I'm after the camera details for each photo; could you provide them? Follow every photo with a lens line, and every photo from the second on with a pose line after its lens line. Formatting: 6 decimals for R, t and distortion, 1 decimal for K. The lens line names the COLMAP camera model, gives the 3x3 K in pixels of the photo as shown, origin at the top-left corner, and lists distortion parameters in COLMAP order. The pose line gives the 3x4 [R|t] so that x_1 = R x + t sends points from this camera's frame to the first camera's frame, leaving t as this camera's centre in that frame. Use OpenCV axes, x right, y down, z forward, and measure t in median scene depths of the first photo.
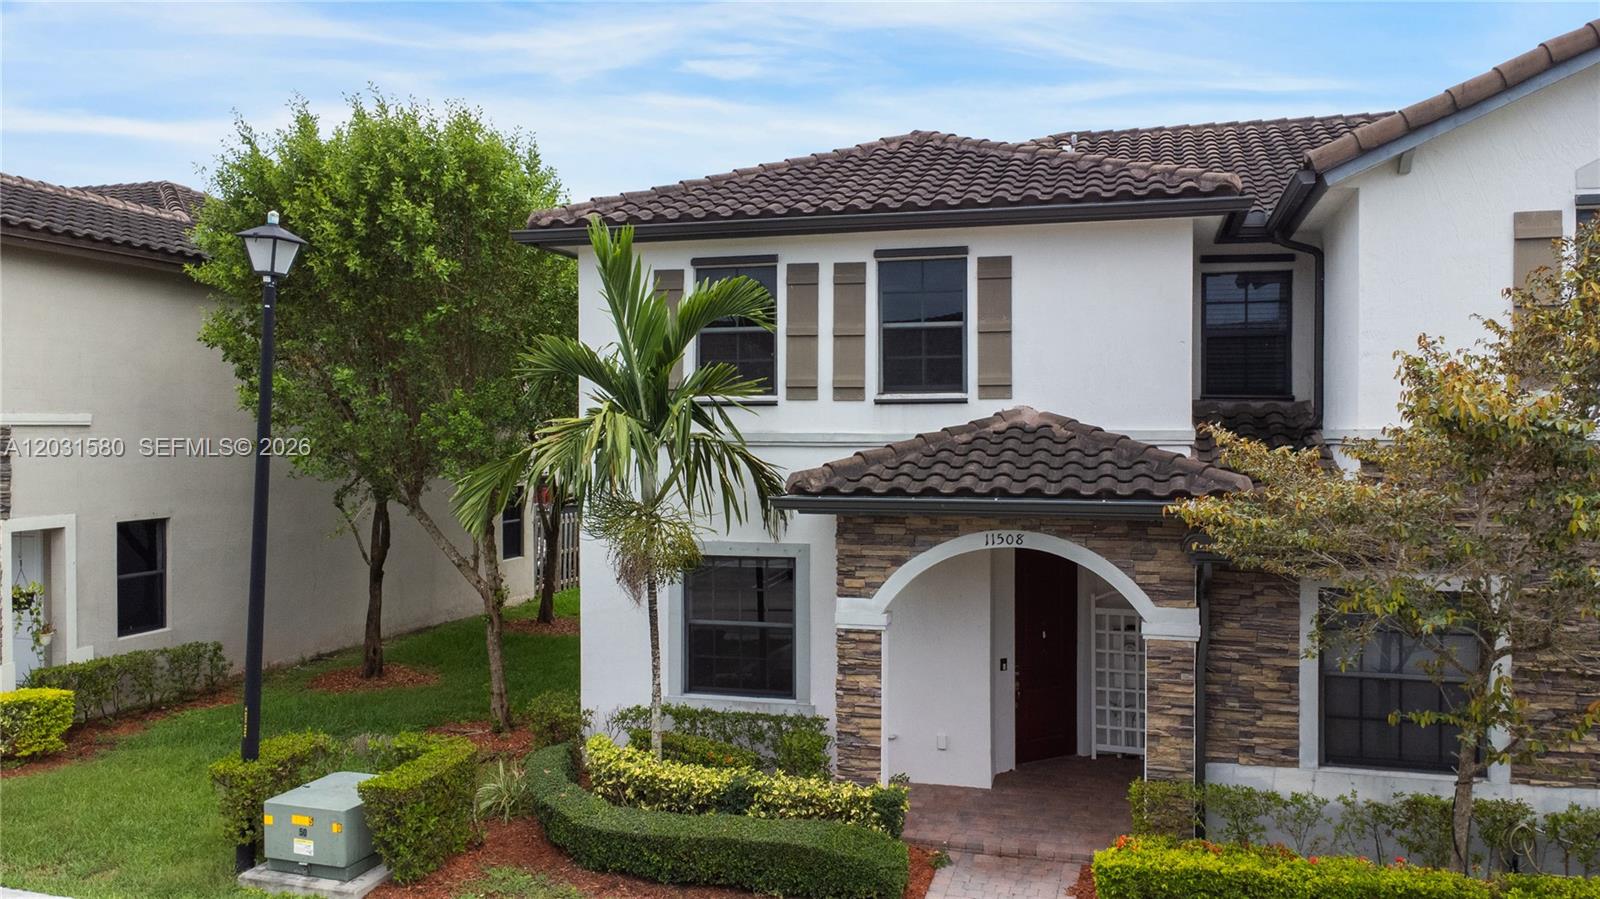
lens RADIAL K [[1257.7, 0, 846.1], [0, 1257.7, 454.9], [0, 0, 1]] dist [0.001296, 0.001731]
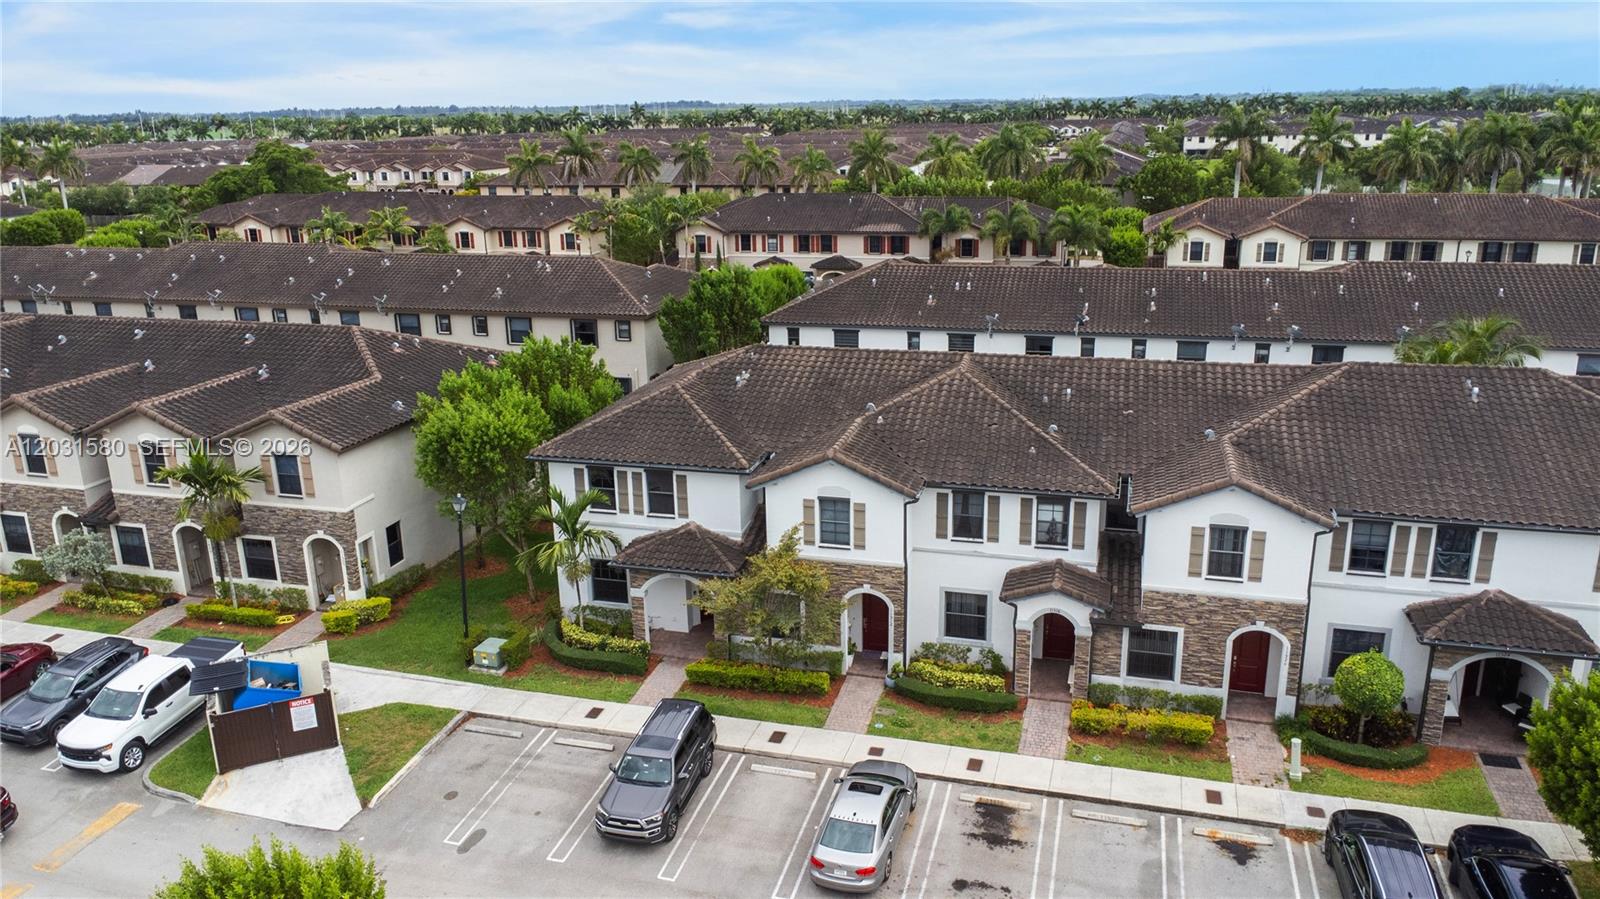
lens RADIAL K [[1172.0, 0, 833.6], [0, 1172.0, 447.0], [0, 0, 1]] dist [0.000176, -0.000808]
pose [[0.999849, -0.015817, -0.007194, 0.519354], [0.017119, 0.967666, 0.251653, -0.950614], [0.002981, -0.251738, 0.967791, -1.798765]]
